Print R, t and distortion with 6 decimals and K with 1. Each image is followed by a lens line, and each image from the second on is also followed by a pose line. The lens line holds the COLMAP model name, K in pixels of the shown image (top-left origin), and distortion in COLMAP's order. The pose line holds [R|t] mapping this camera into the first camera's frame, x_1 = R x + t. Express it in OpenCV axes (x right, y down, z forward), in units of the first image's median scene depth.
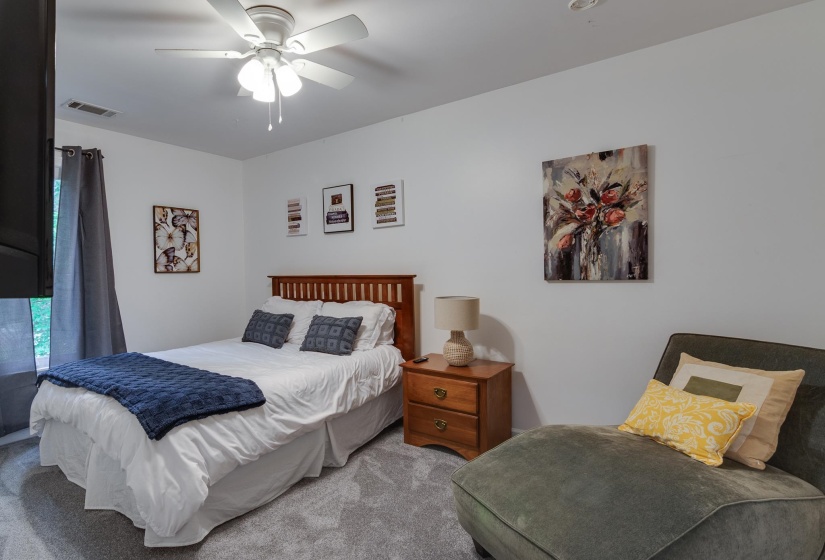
lens RADIAL K [[406.8, 0, 412.5], [0, 406.8, 280.0], [0, 0, 1]] dist [0.001139, 0.000186]
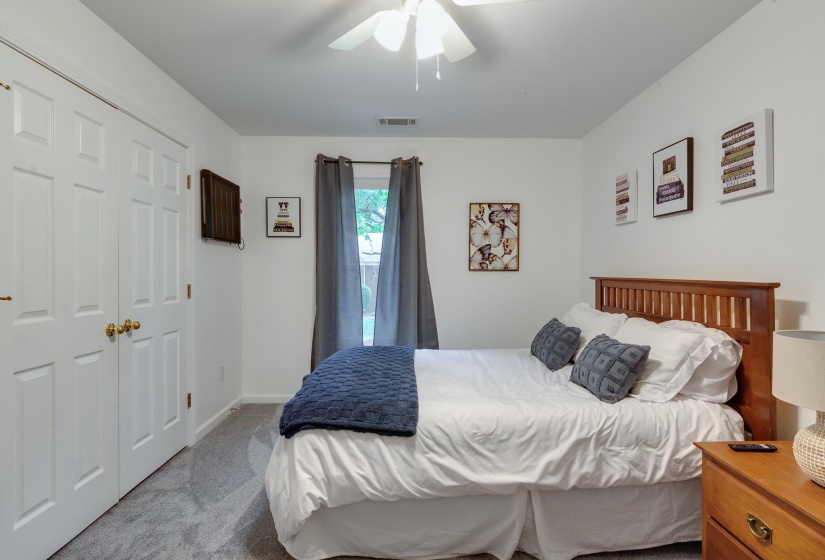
lens RADIAL K [[448.2, 0, 410.0], [0, 448.2, 276.4], [0, 0, 1]] dist [0.000025, 0.000916]
pose [[0.587598, 0.028539, -0.808649, 0.187898], [-0.034346, 0.999357, 0.010312, -0.010288], [0.808423, 0.021714, 0.588201, 0.260672]]
